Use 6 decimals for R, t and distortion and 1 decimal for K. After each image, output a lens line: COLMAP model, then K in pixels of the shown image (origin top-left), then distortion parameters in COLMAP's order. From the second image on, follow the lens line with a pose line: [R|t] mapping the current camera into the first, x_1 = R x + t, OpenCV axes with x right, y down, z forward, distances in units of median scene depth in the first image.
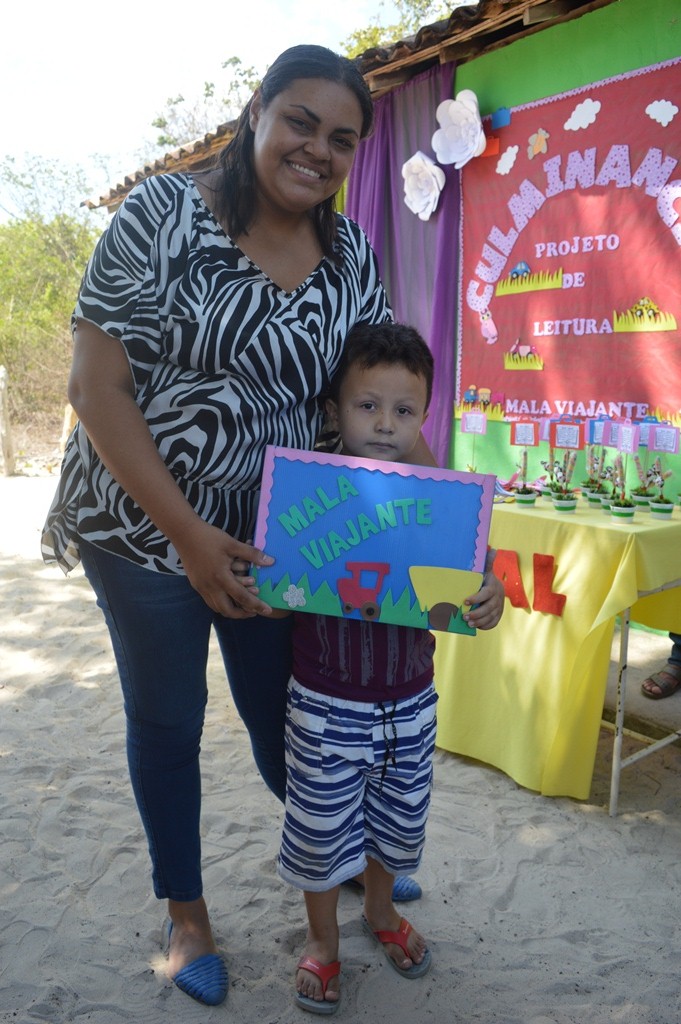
lens RADIAL K [[834.6, 0, 340.5], [0, 834.6, 512.0], [0, 0, 1]] dist [-0.072939, -0.000700]
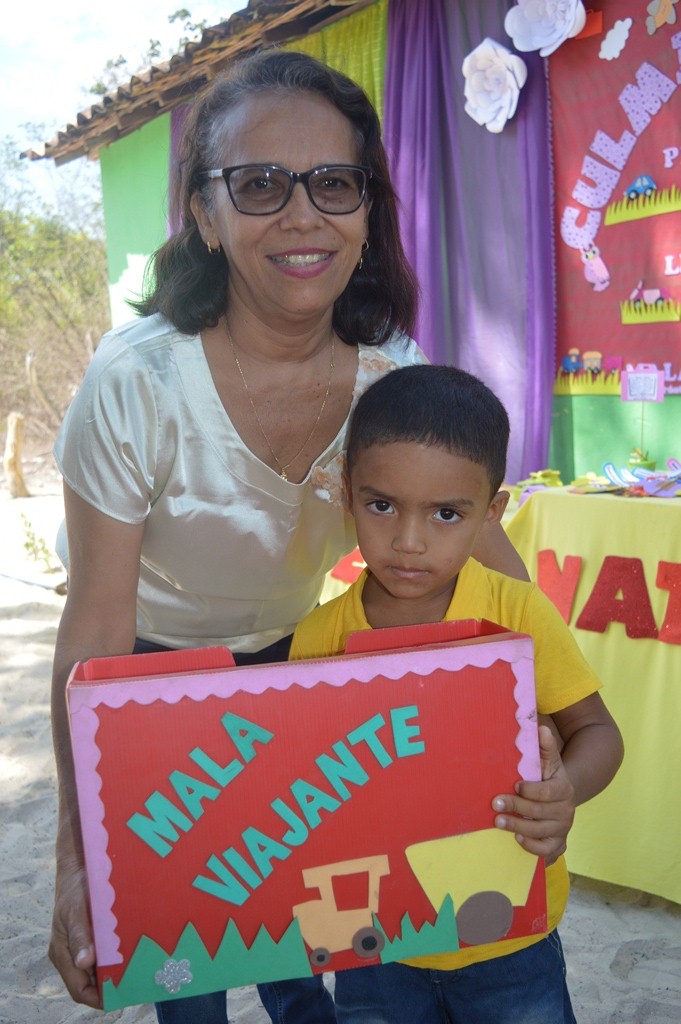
lens RADIAL K [[937.0, 0, 351.2], [0, 937.0, 511.8], [0, 0, 1]] dist [-0.072611, 0.016958]
pose [[0.998156, -0.049126, 0.035654, -0.076303], [0.049691, 0.998650, -0.015116, -0.004020], [-0.034863, 0.016860, 0.999250, 0.176530]]
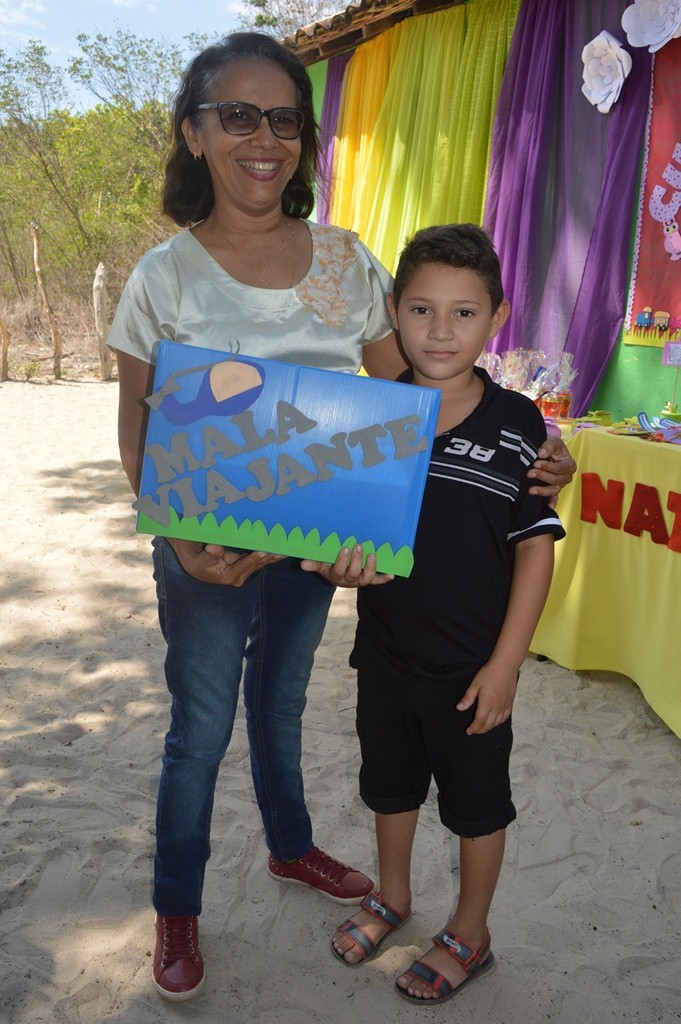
lens RADIAL K [[862.5, 0, 347.5], [0, 862.5, 516.3], [0, 0, 1]] dist [-0.072313, 0.013867]
pose [[0.995019, 0.052883, -0.084500, -0.070877], [-0.043697, 0.993289, 0.107088, -0.013797], [0.089596, -0.102862, 0.990652, 0.049252]]
